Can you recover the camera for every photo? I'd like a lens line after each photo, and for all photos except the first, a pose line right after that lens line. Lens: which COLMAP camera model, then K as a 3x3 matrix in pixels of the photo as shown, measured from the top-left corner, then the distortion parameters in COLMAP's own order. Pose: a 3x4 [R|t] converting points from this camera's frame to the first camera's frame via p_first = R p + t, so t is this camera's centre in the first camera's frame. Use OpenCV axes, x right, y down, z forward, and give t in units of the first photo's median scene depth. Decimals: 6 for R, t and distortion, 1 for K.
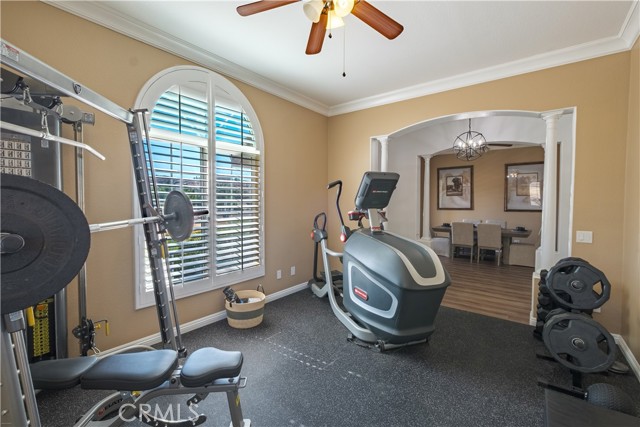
lens RADIAL K [[279.3, 0, 309.7], [0, 279.3, 210.9], [0, 0, 1]] dist [-0.018551, 0.000539]
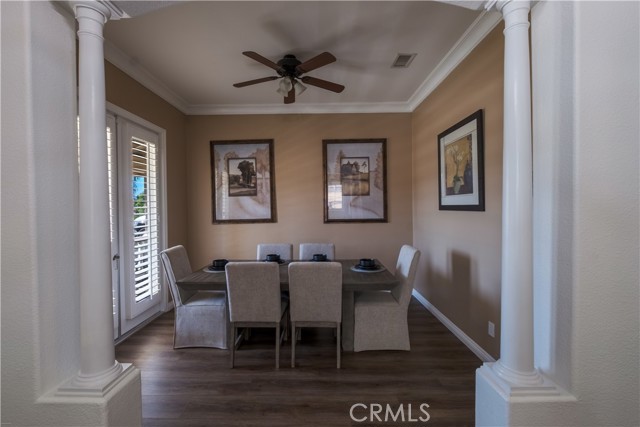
lens RADIAL K [[279.3, 0, 314.4], [0, 279.3, 215.2], [0, 0, 1]] dist [-0.018551, 0.000539]
pose [[0.779772, -0.025077, 0.625561, 0.307324], [0.033960, 0.999421, -0.002268, -0.012795], [-0.625141, 0.023013, 0.780172, 0.526976]]
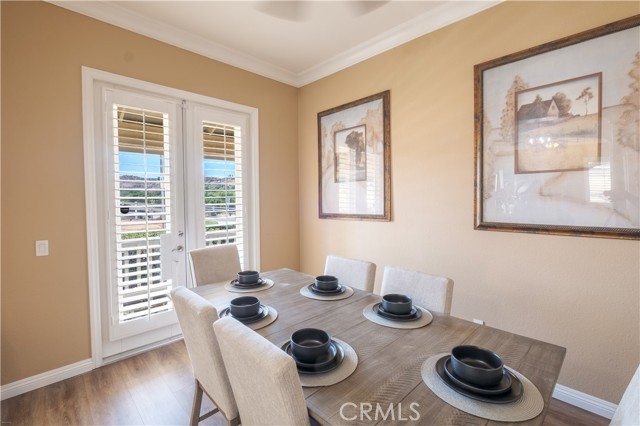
lens RADIAL K [[289.5, 0, 305.9], [0, 289.5, 207.1], [0, 0, 1]] dist [-0.010108, 0.000054]
pose [[0.992049, 0.001494, -0.125842, 0.527883], [-0.002900, 0.999935, -0.010992, -0.016202], [0.125817, 0.011269, 0.991989, 0.631185]]
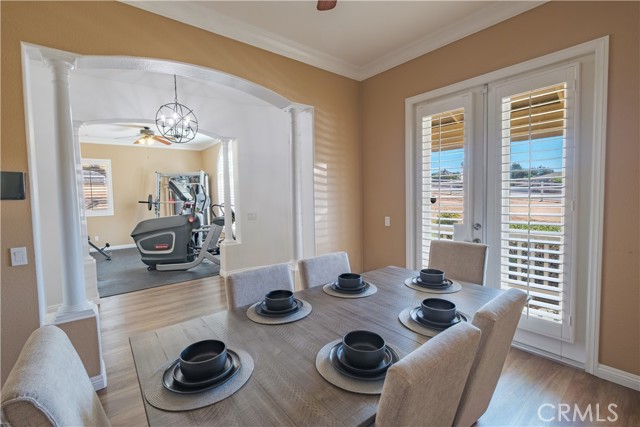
lens RADIAL K [[289.5, 0, 320.4], [0, 289.5, 209.8], [0, 0, 1]] dist [-0.010108, 0.000054]
pose [[-0.211248, 0.062244, -0.975449, 0.704694], [-0.017511, 0.997569, 0.067448, -0.026395], [0.977276, 0.031329, -0.209644, 0.850839]]
